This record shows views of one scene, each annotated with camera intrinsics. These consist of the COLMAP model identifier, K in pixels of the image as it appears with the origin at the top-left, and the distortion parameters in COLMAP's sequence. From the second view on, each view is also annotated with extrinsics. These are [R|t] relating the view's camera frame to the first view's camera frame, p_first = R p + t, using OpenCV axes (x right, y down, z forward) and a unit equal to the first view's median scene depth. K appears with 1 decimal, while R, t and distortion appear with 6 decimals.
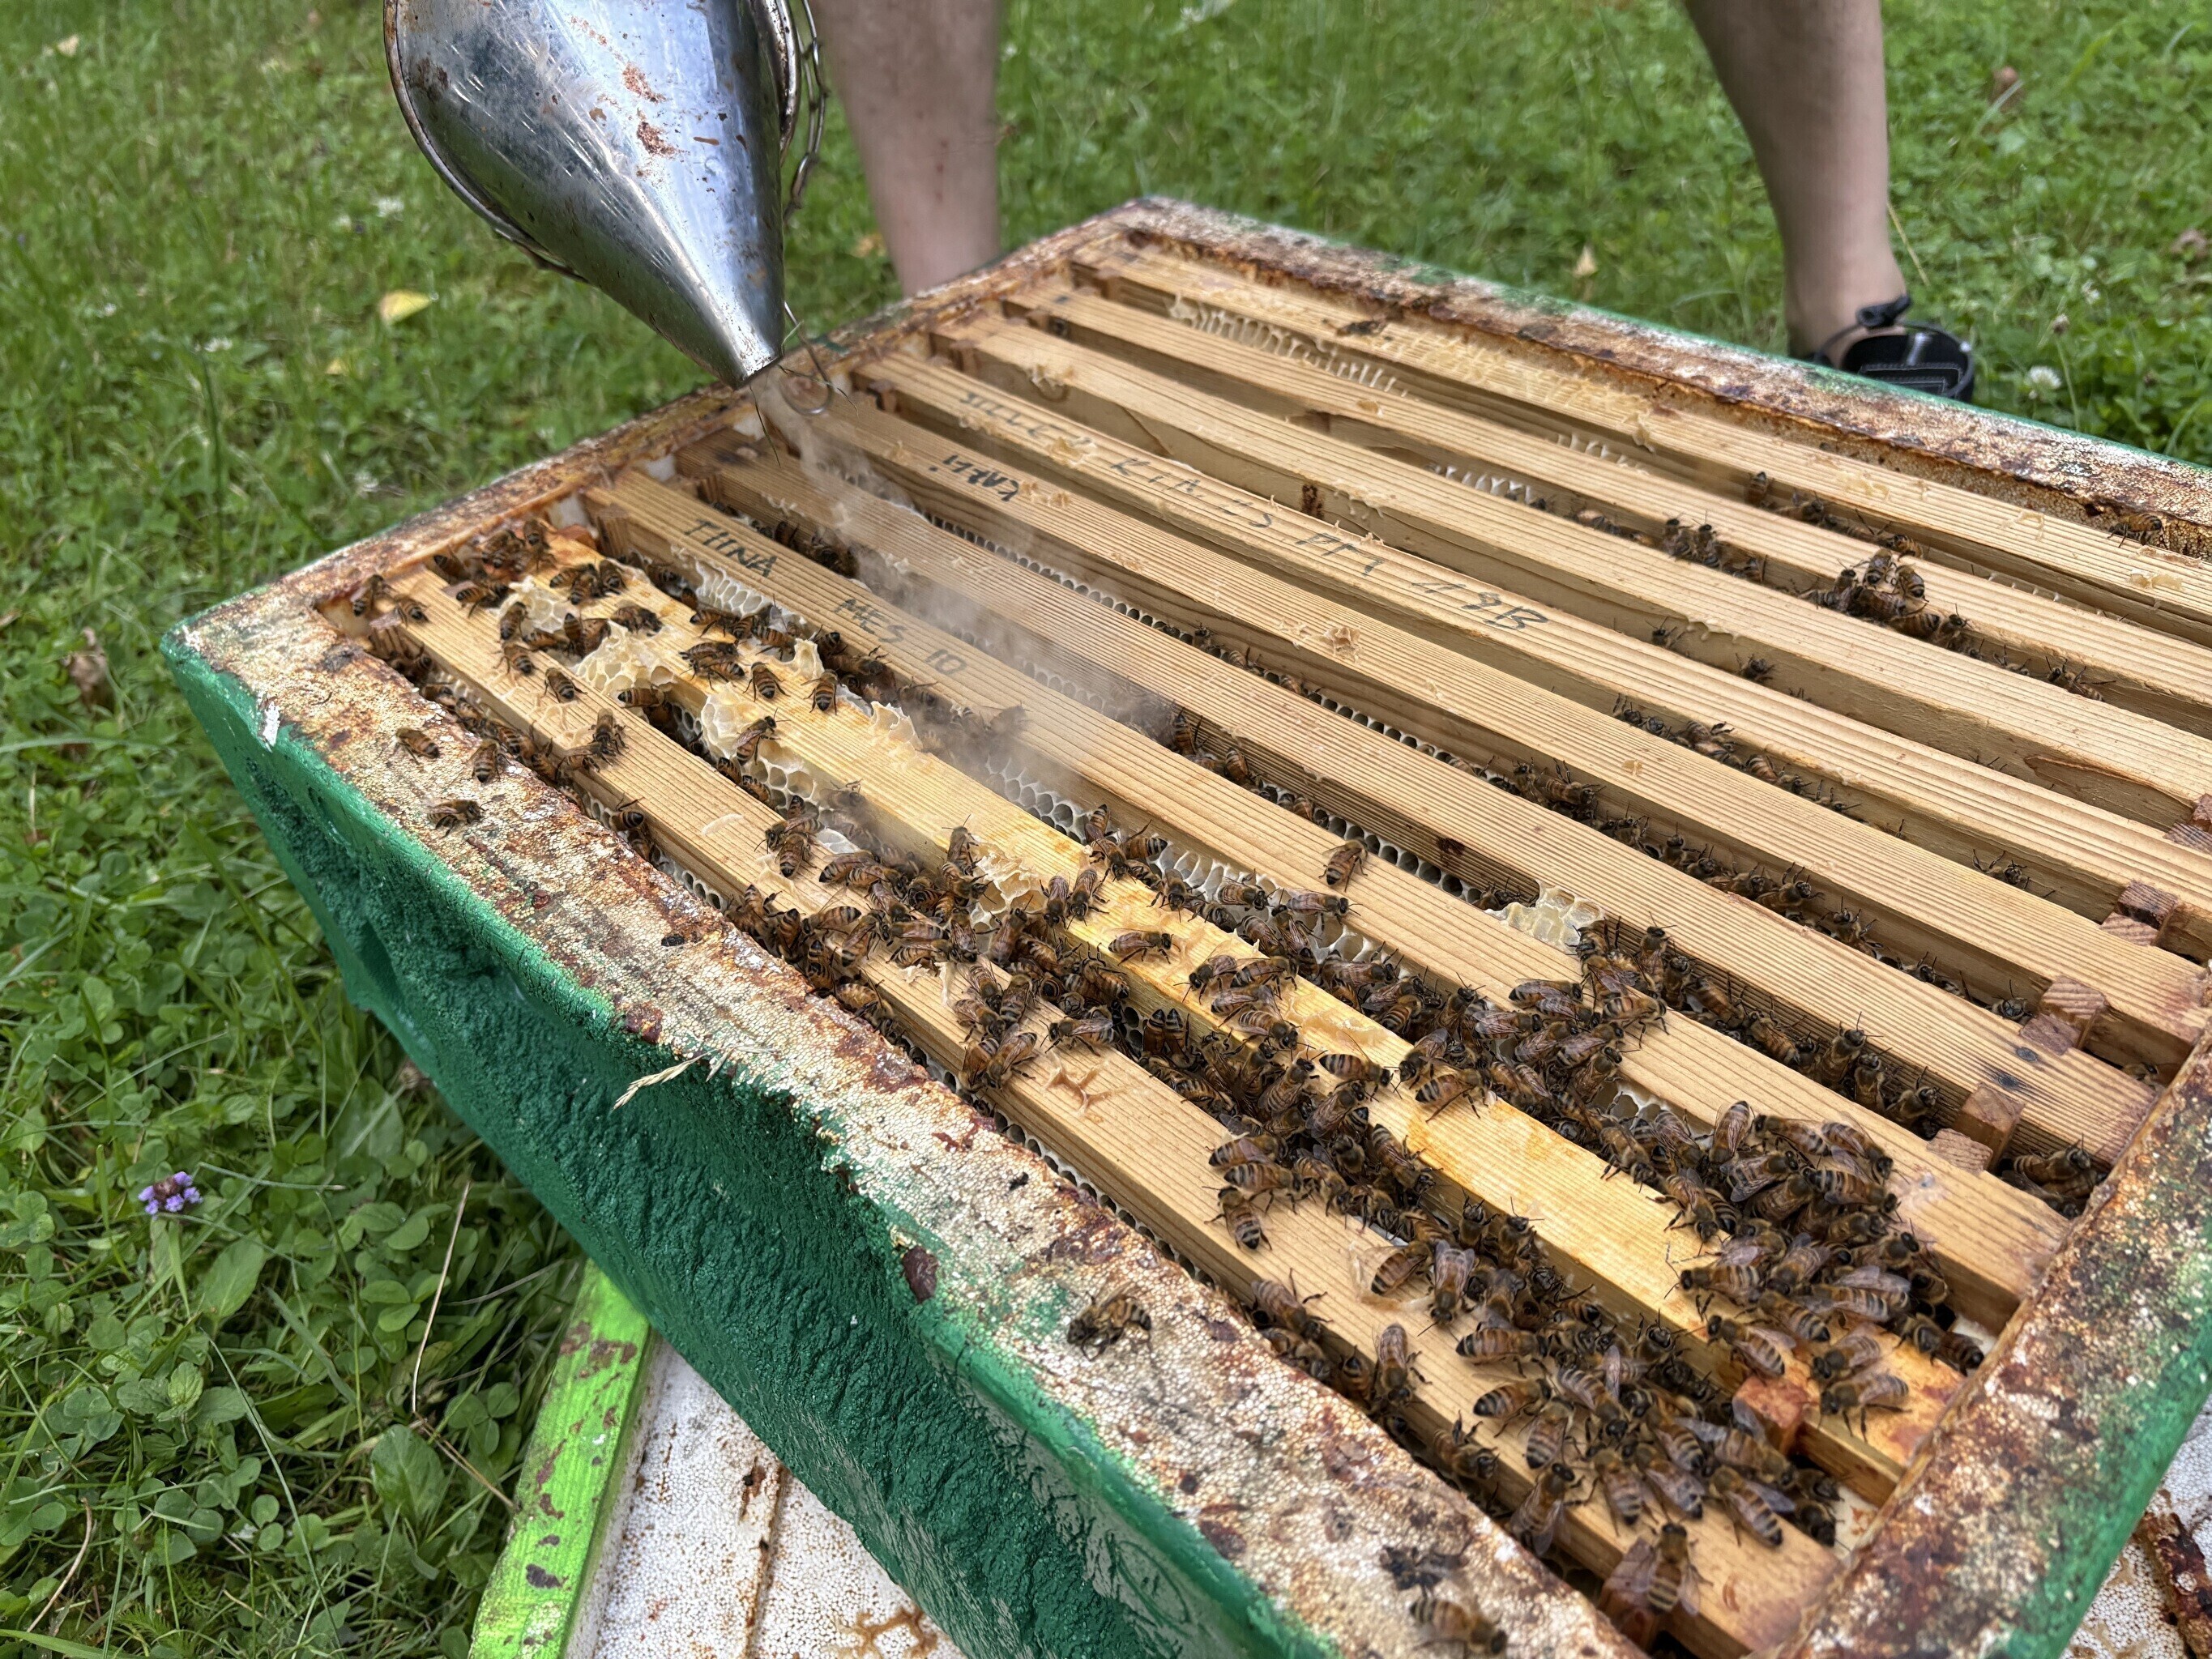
lens RADIAL K [[1669.6, 0, 1135.6], [0, 1669.6, 825.4], [0, 0, 1]] dist [0.025807, -0.046233]
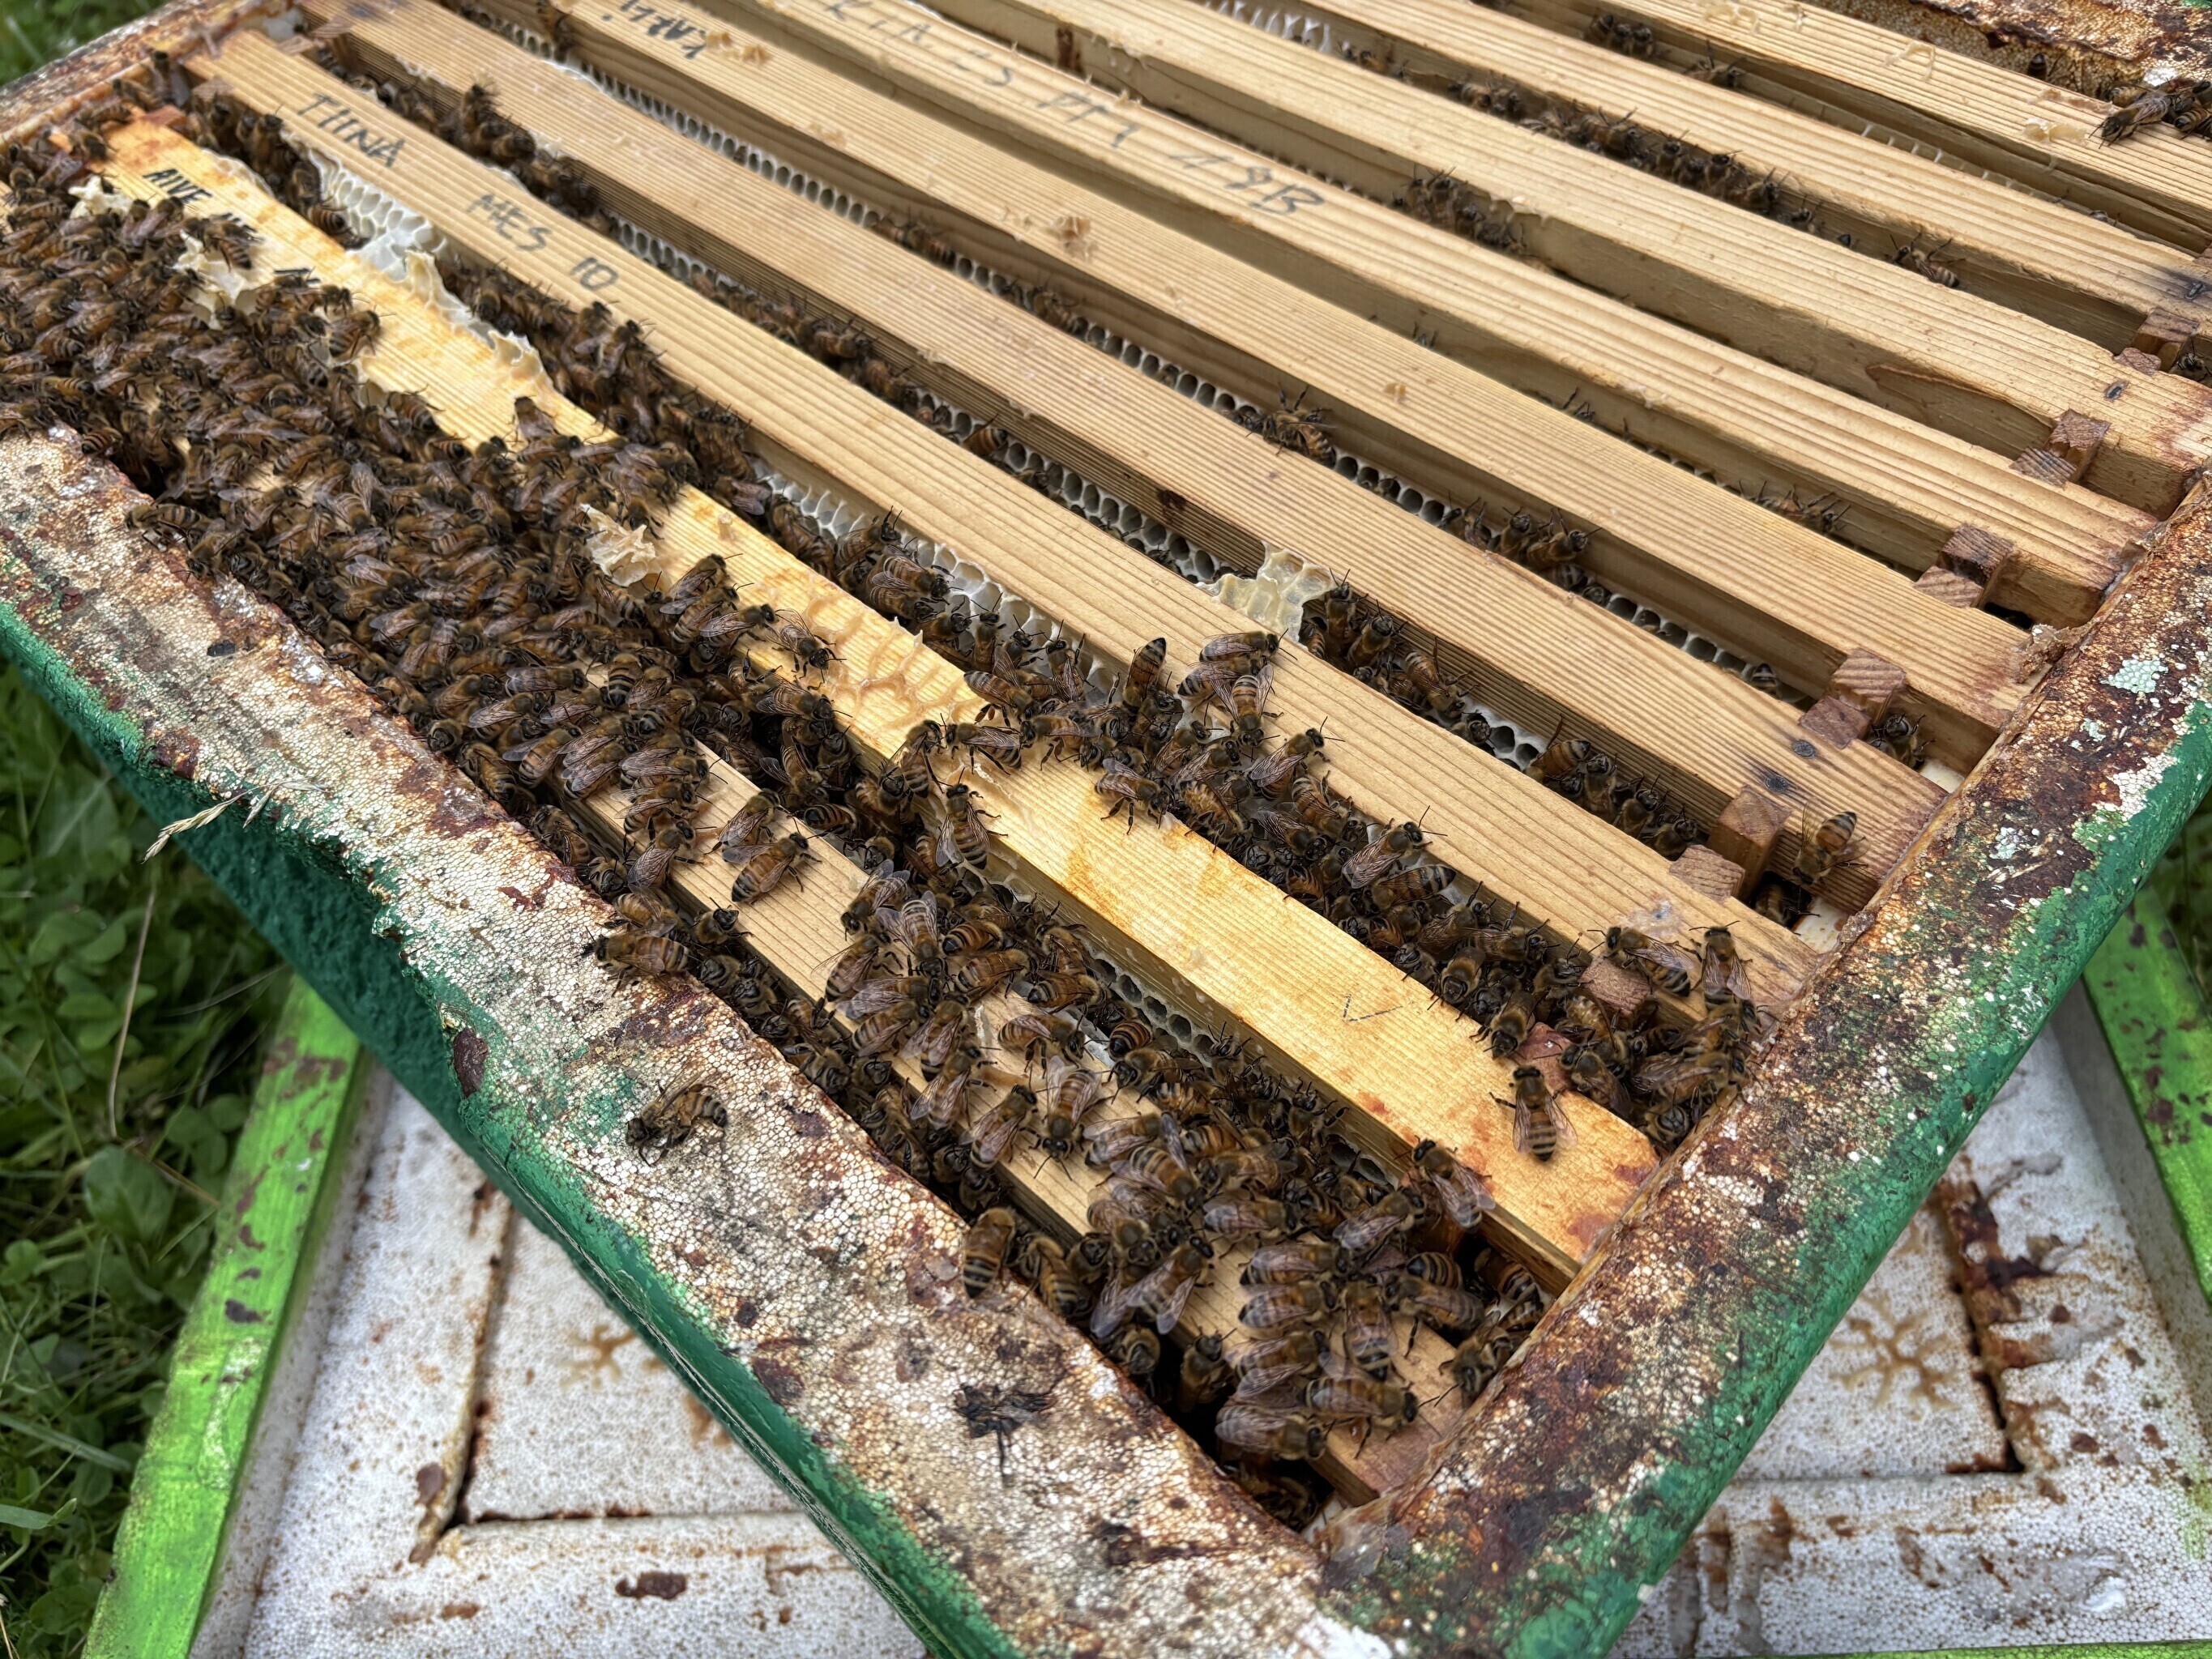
lens RADIAL K [[1669.6, 0, 1135.6], [0, 1669.6, 825.4], [0, 0, 1]] dist [0.025807, -0.046233]
pose [[0.999230, -0.034230, 0.019167, 0.177397], [0.028511, 0.969213, 0.244566, -0.040952], [-0.026948, -0.243831, 0.969443, 0.181171]]
